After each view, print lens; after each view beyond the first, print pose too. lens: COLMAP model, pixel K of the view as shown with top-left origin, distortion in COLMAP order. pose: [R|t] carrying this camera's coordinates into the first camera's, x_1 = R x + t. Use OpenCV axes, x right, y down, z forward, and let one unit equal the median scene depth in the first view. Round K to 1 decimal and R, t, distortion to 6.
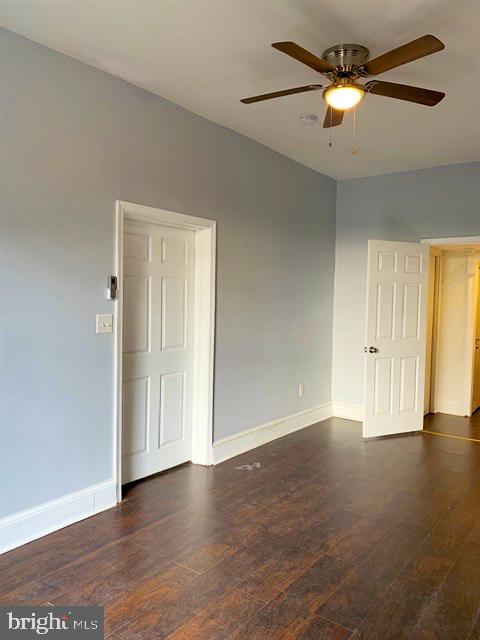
lens RADIAL K [[490.5, 0, 240.0], [0, 490.5, 320.0], [0, 0, 1]] dist [0.047282, -0.036903]
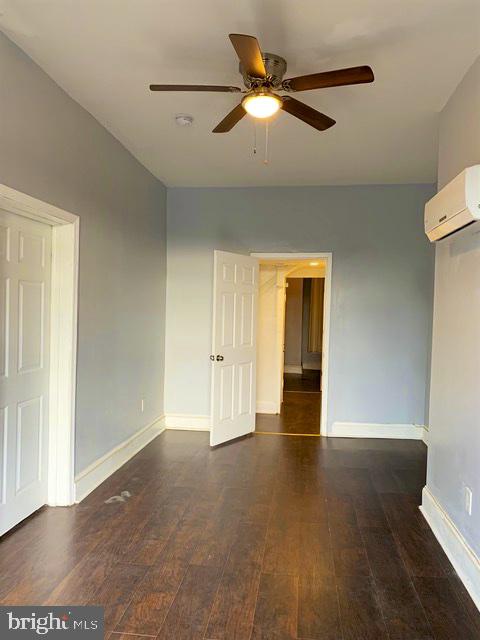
lens RADIAL K [[490.5, 0, 240.0], [0, 490.5, 320.0], [0, 0, 1]] dist [0.047282, -0.036903]
pose [[0.871570, -0.009676, 0.490175, -0.237458], [0.018221, 0.999754, -0.012665, -0.005797], [-0.489932, 0.019970, 0.871532, 0.121431]]
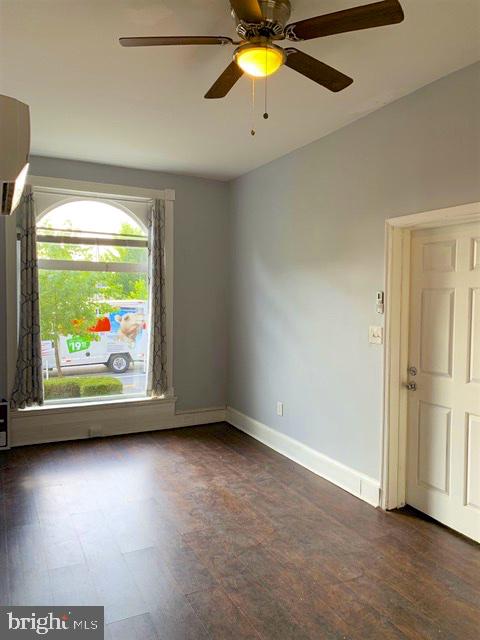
lens RADIAL K [[490.5, 0, 240.0], [0, 490.5, 320.0], [0, 0, 1]] dist [0.047282, -0.036903]
pose [[-0.453915, 0.023007, -0.890748, 0.700953], [-0.057197, 0.996853, 0.054894, -0.058220], [0.889207, 0.075865, -0.451171, 1.015608]]
